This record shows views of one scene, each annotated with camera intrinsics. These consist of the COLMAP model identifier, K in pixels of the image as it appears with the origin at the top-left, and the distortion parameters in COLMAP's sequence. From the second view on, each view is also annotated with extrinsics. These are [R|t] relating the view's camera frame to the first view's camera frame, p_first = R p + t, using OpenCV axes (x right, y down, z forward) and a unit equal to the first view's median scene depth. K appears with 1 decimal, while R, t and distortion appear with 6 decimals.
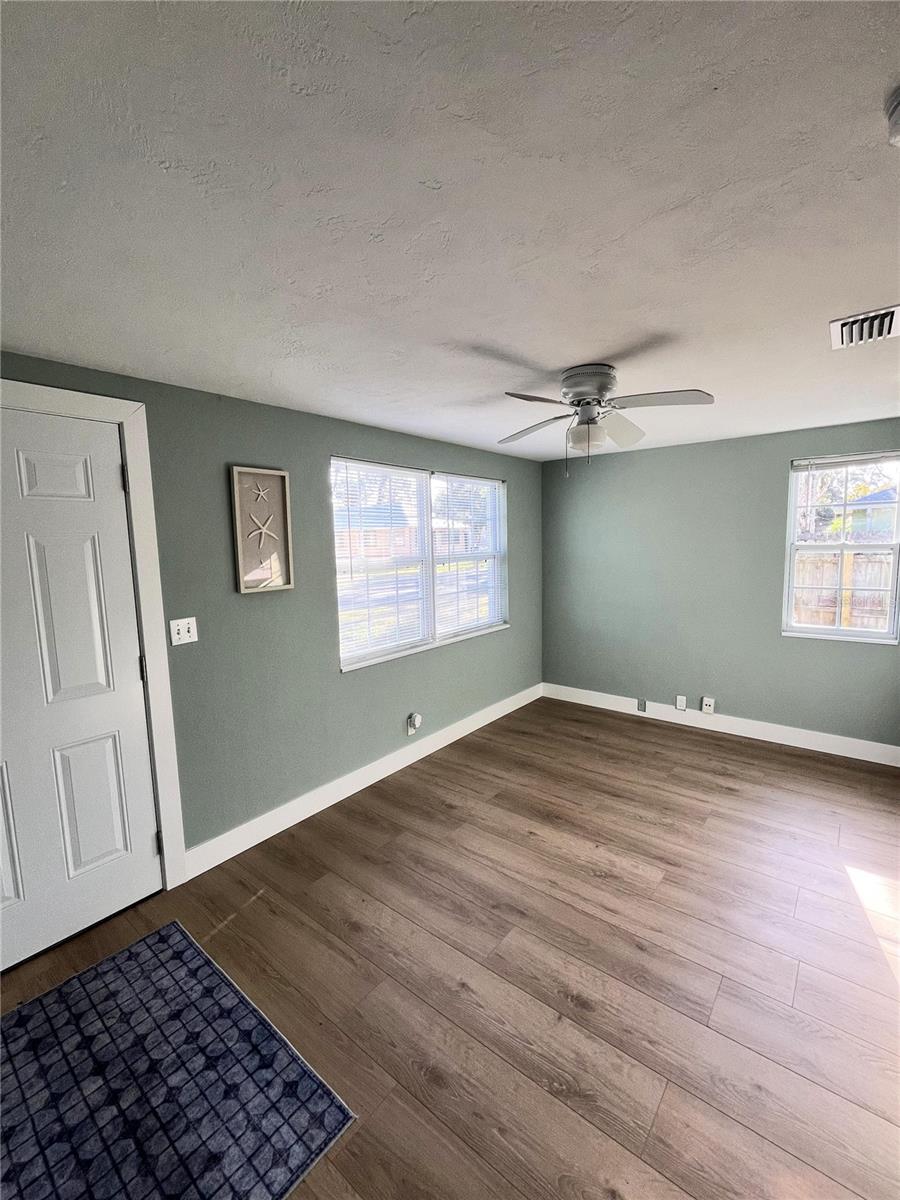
lens RADIAL K [[510.8, 0, 451.2], [0, 510.8, 599.7], [0, 0, 1]] dist [-0.003252, 0.000328]
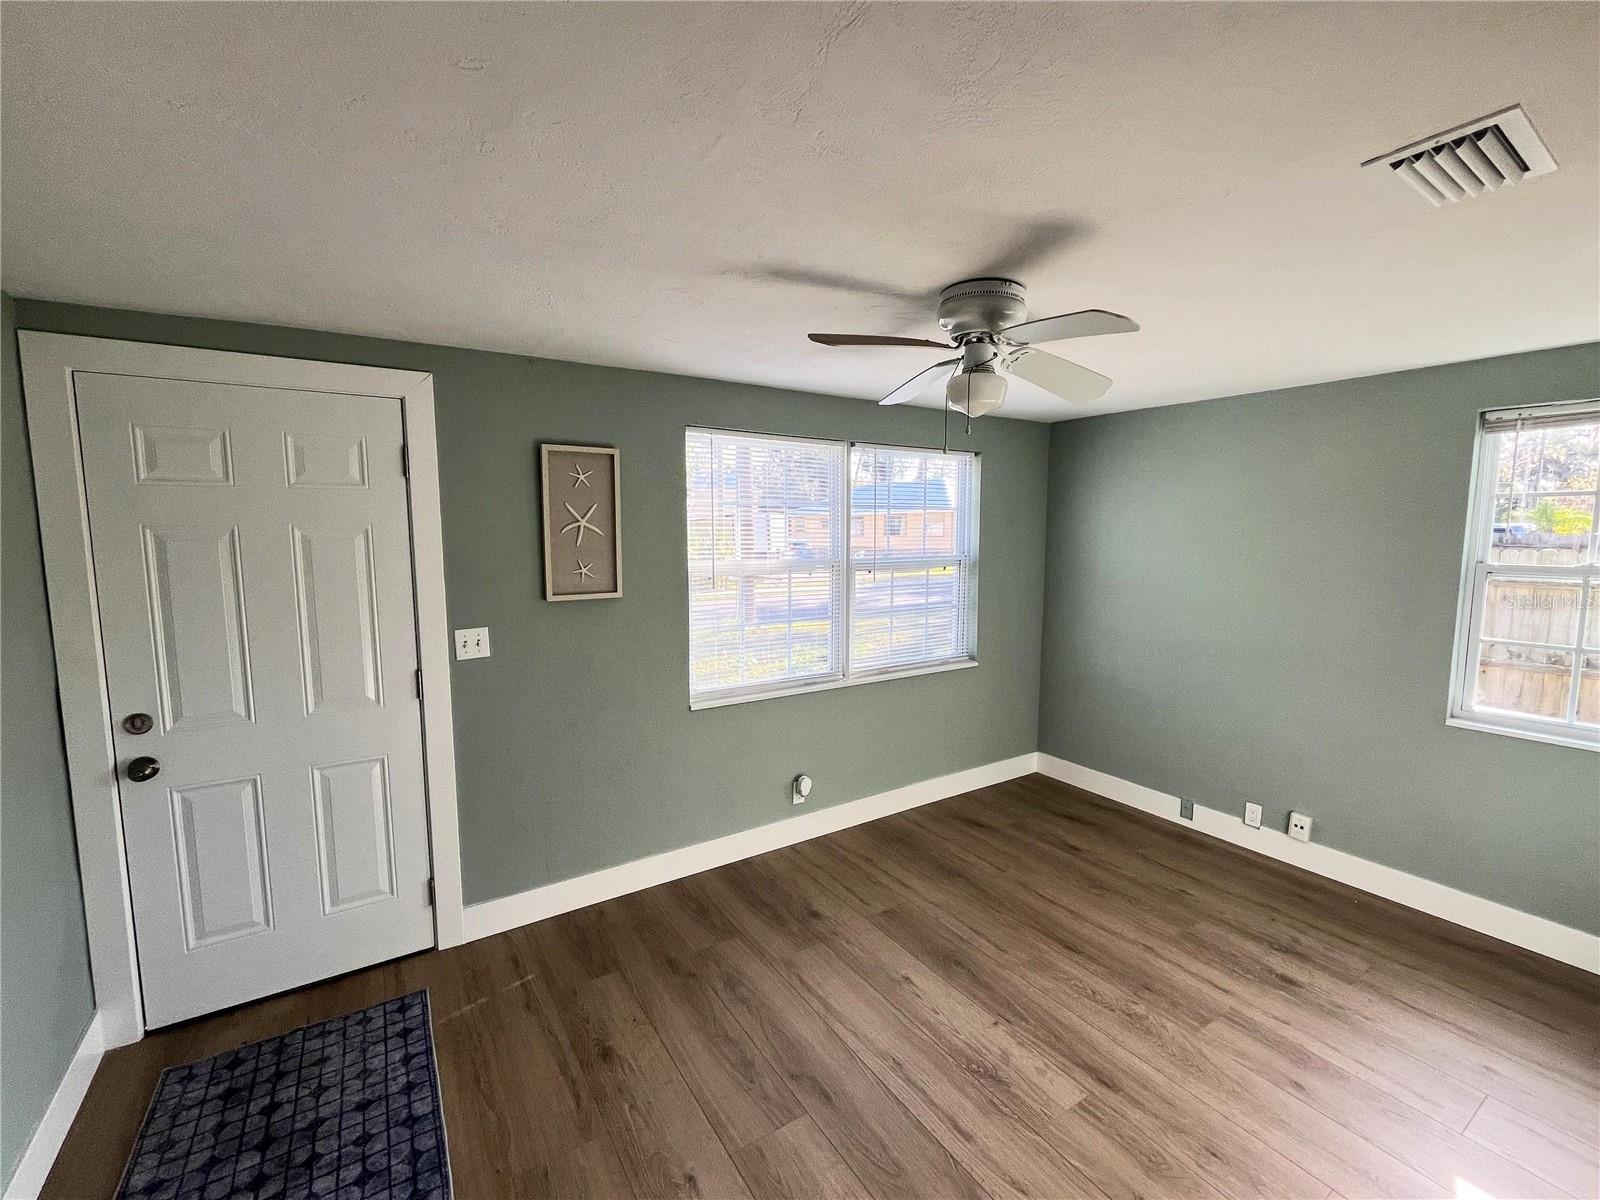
lens RADIAL K [[681.1, 0, 796.6], [0, 681.1, 602.7], [0, 0, 1]] dist [-0.003252, 0.000328]
pose [[0.948679, 0.056794, -0.311100, 0.327681], [-0.058355, 0.998287, 0.004294, -0.042054], [0.310811, 0.014080, 0.950368, 0.112562]]
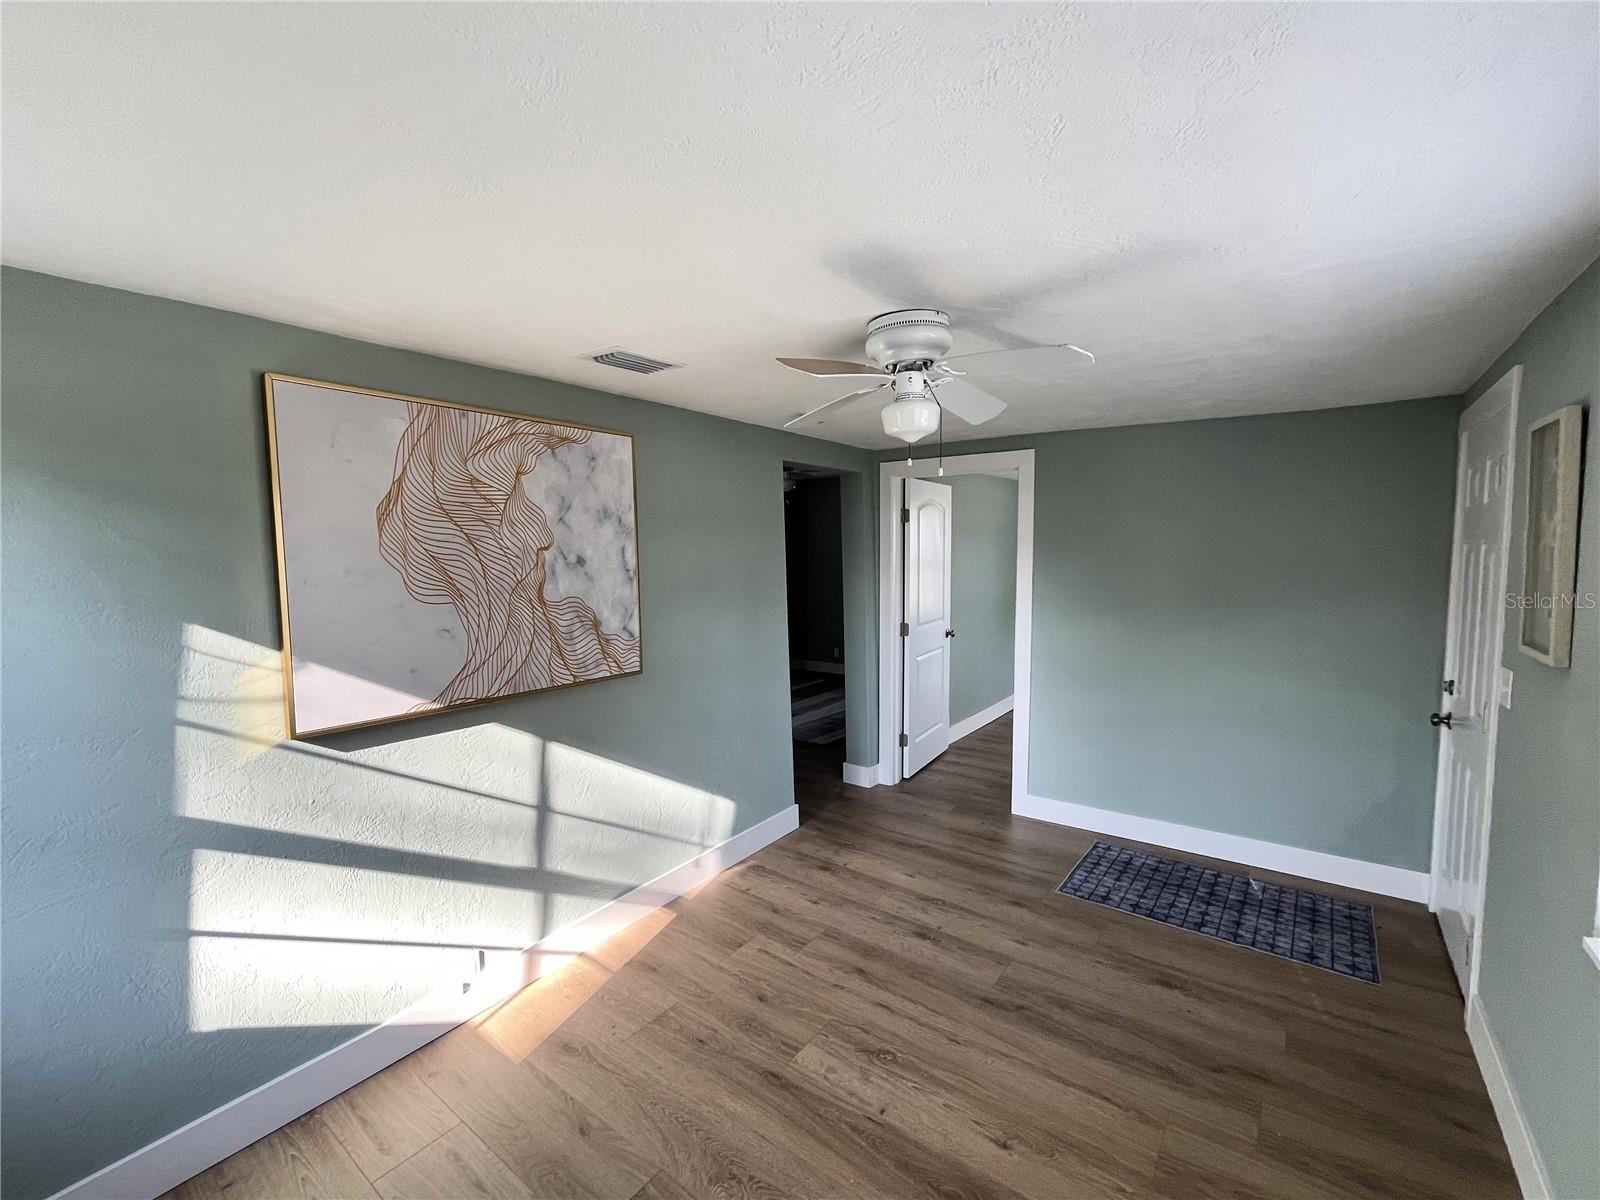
lens RADIAL K [[681.1, 0, 792.9], [0, 681.1, 599.0], [0, 0, 1]] dist [-0.003252, 0.000328]
pose [[-0.999195, 0.035877, -0.017945, 0.436220], [0.031826, 0.981305, 0.189810, -0.258807], [0.024420, 0.189086, -0.981657, 1.884257]]
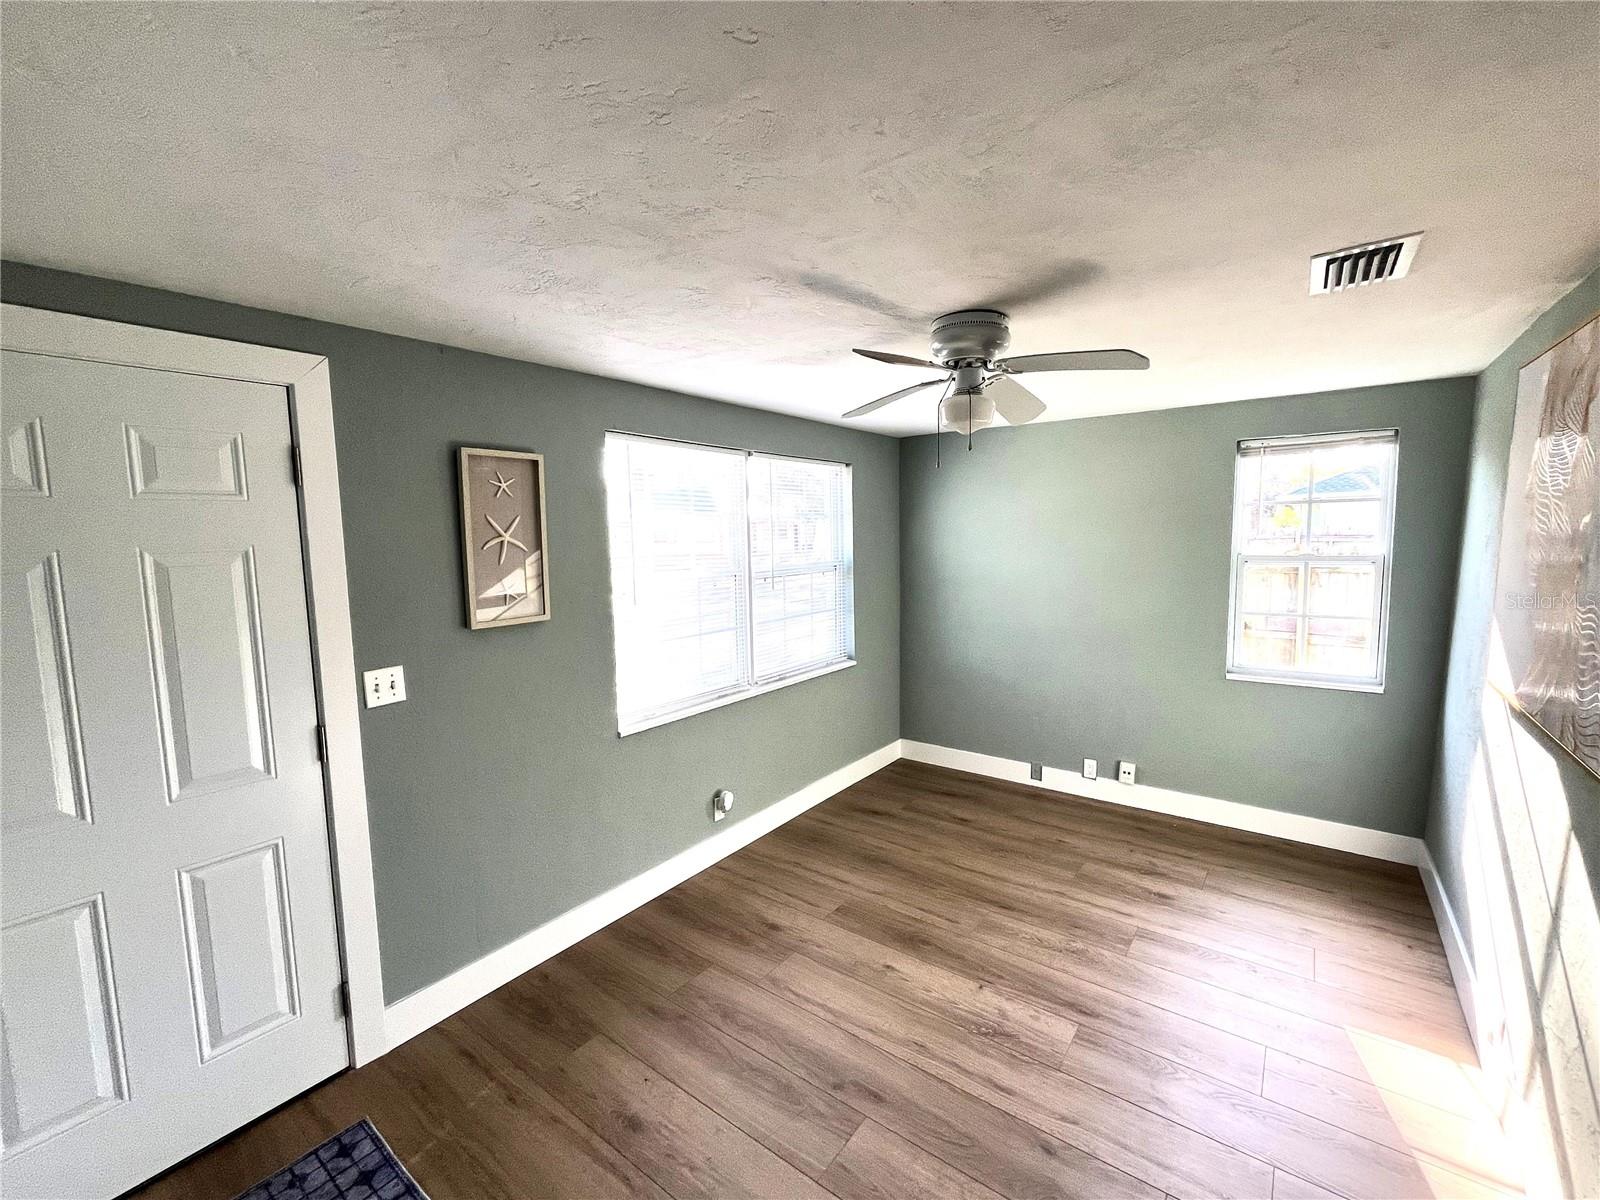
lens RADIAL K [[681.1, 0, 797.8], [0, 681.1, 603.1], [0, 0, 1]] dist [-0.003252, 0.000328]
pose [[0.999491, 0.001608, 0.031868, 0.001708], [-0.001144, 0.999893, -0.014577, -0.039179], [-0.031888, 0.014533, 0.999386, 0.068359]]
